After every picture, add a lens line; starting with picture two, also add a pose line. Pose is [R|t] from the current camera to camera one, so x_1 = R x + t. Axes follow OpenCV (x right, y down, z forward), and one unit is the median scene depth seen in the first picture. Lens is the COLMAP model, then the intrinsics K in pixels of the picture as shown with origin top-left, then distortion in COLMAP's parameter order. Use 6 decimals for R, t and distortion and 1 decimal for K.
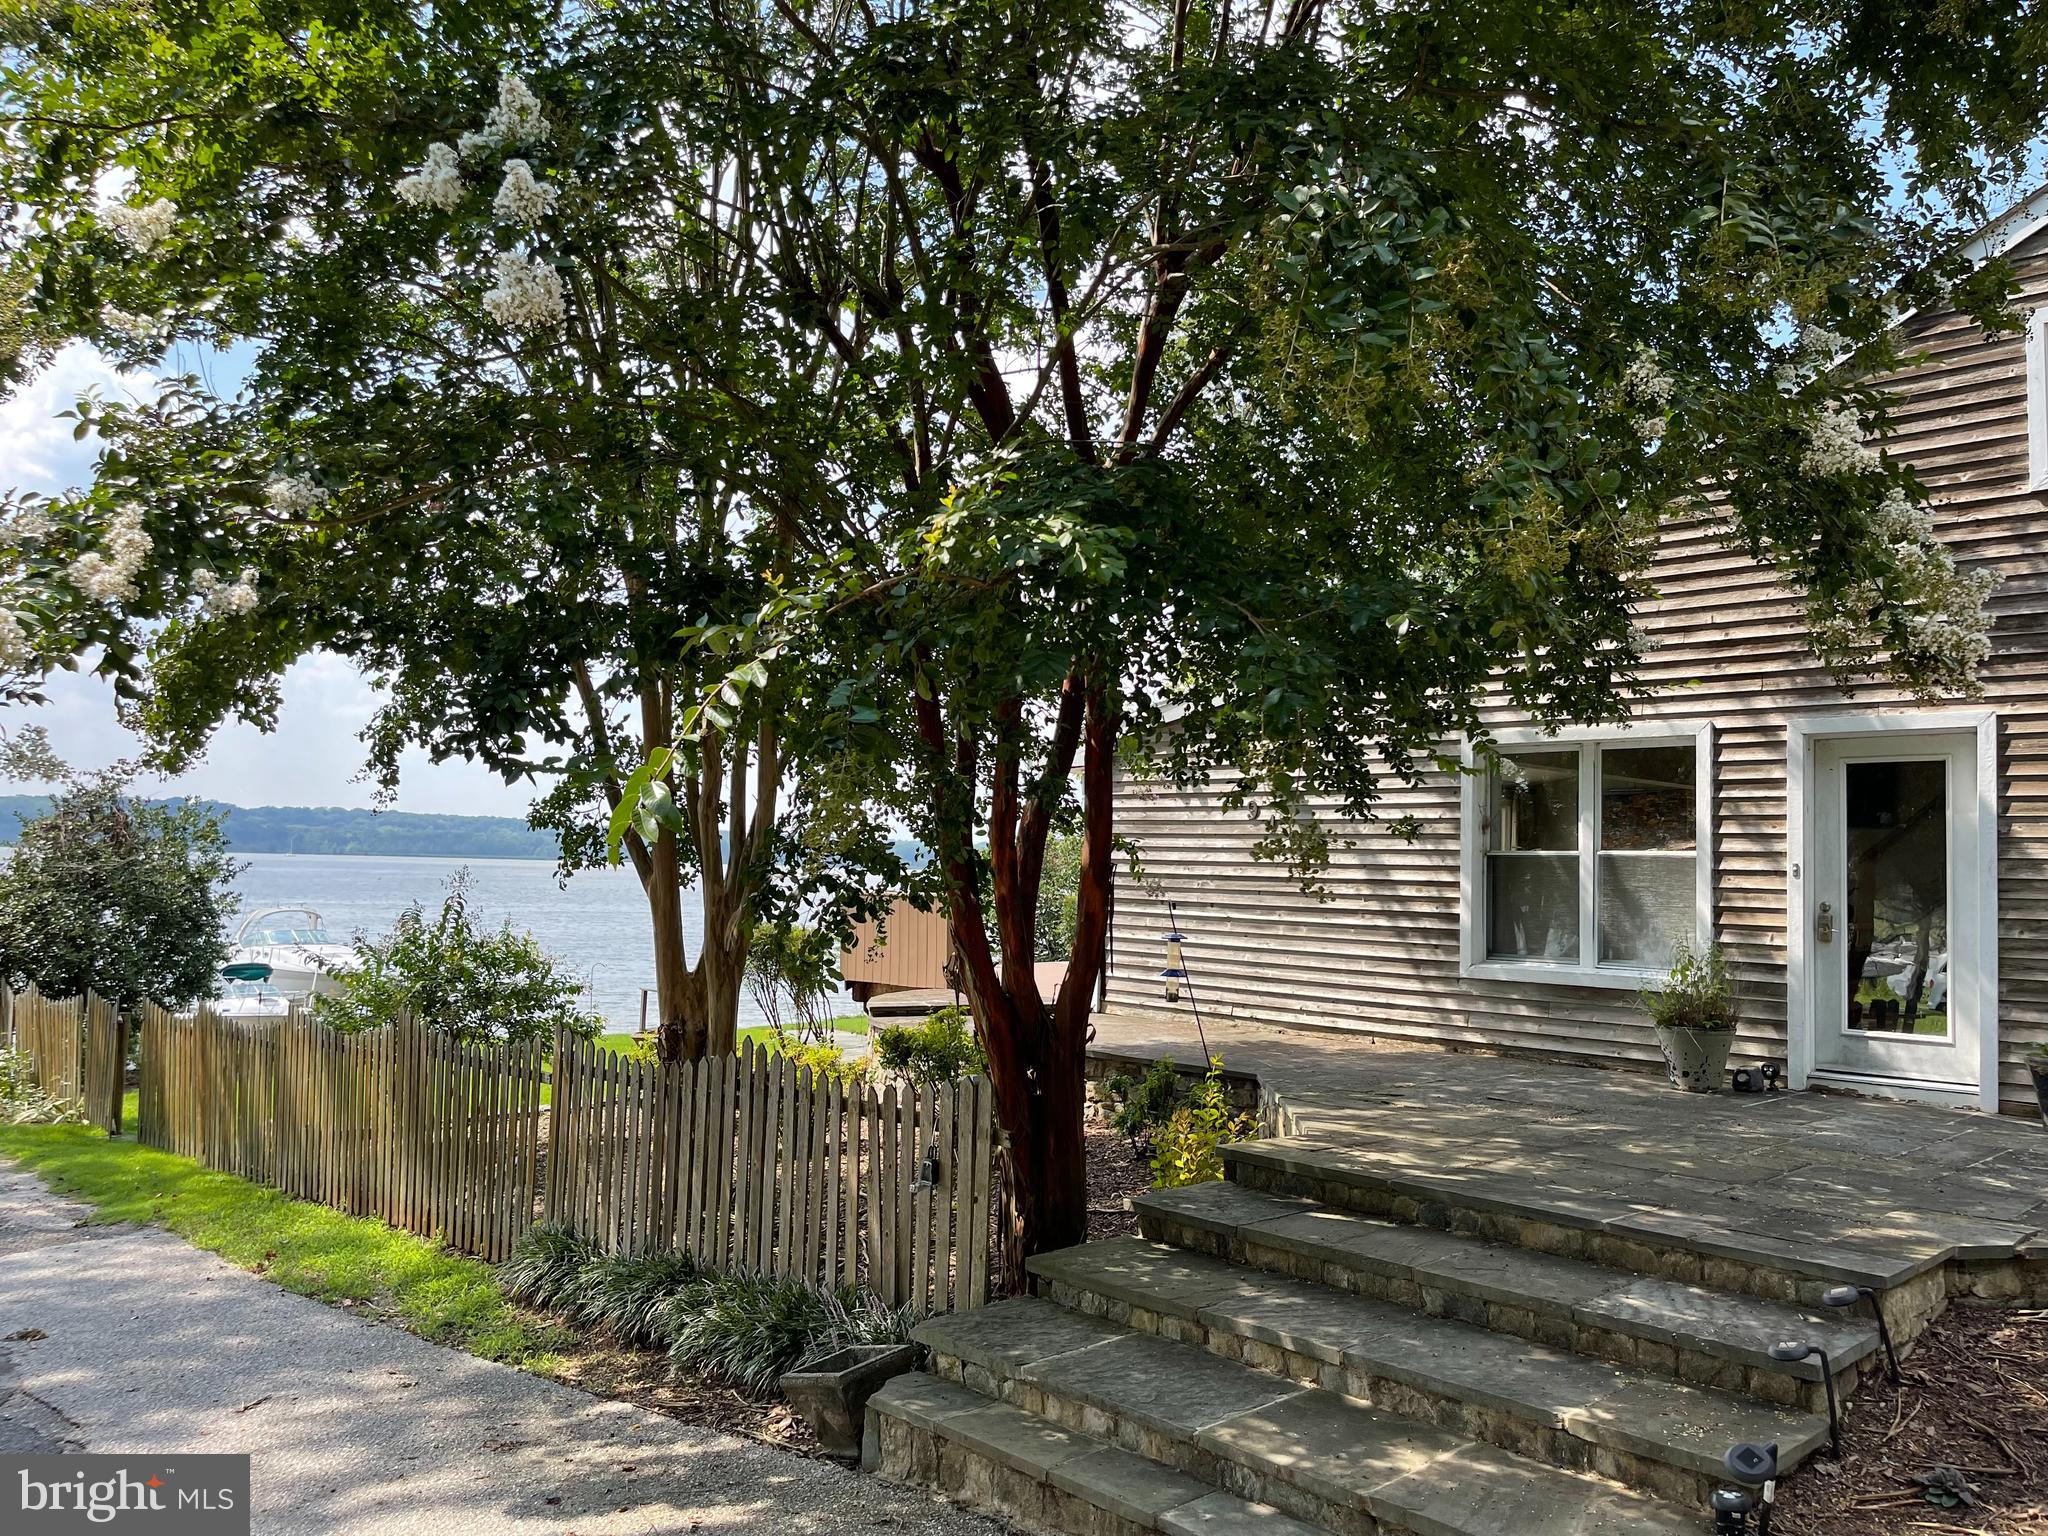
lens RADIAL K [[1534.4, 0, 1024.0], [0, 1534.4, 768.0], [0, 0, 1]] dist [0.044604, -0.065874]
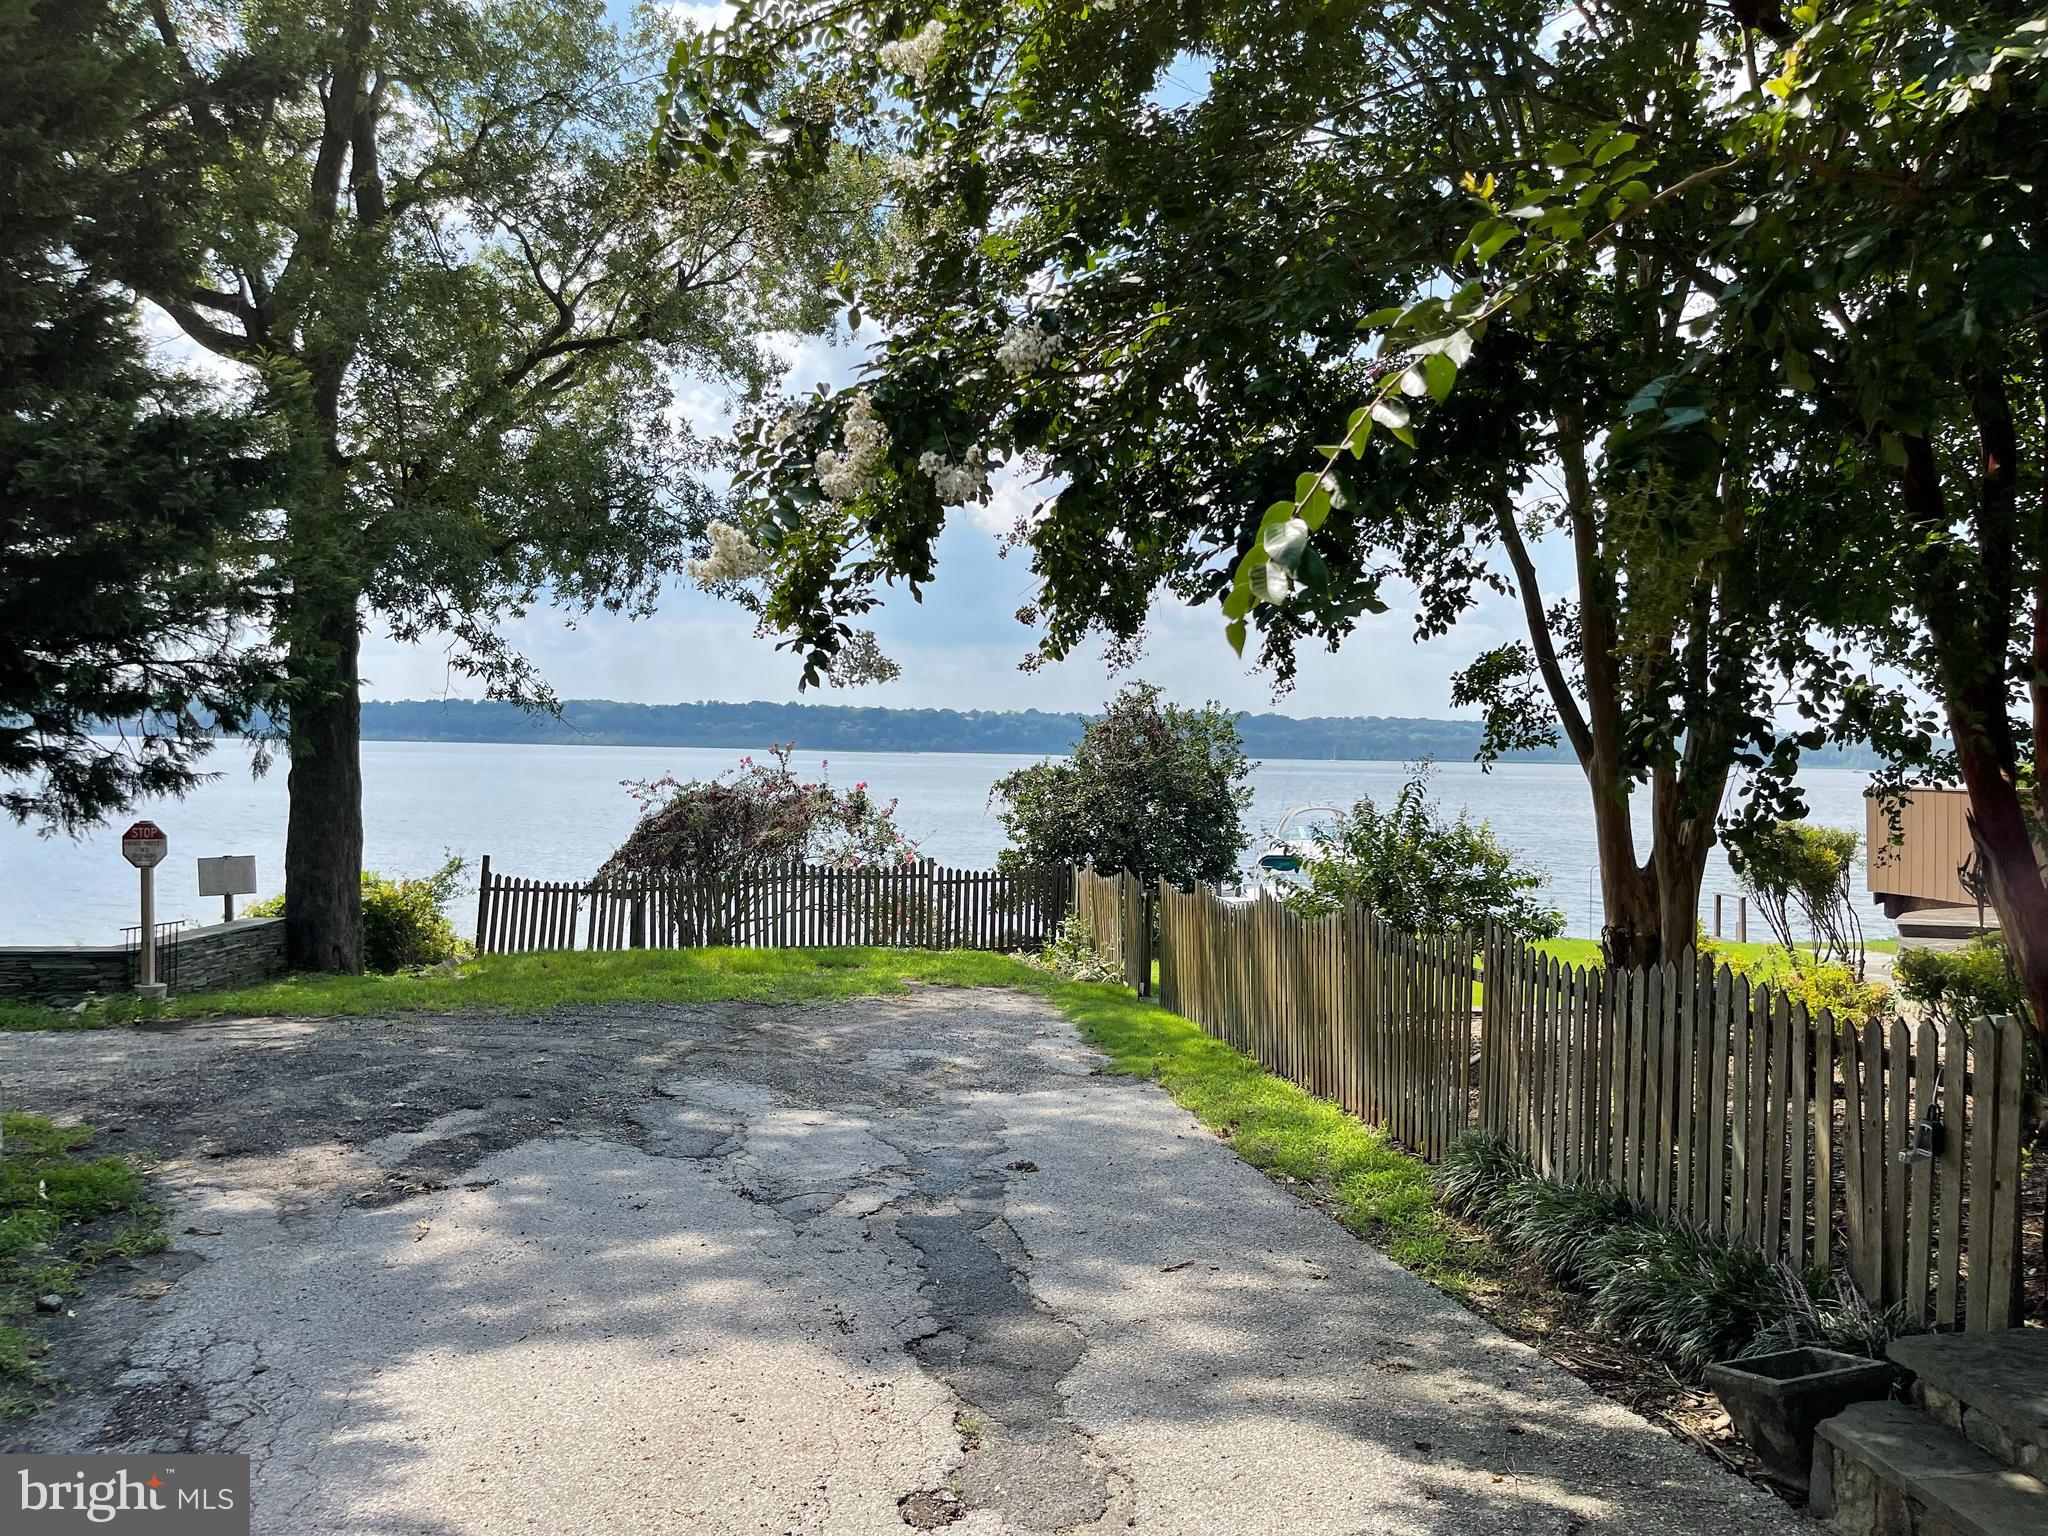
lens RADIAL K [[1534.4, 0, 1024.0], [0, 1534.4, 768.0], [0, 0, 1]] dist [0.044604, -0.065874]
pose [[0.802117, -0.002200, -0.597163, 0.023084], [0.039124, 0.998038, 0.048875, 0.021893], [0.595884, -0.062566, 0.800630, 0.109240]]
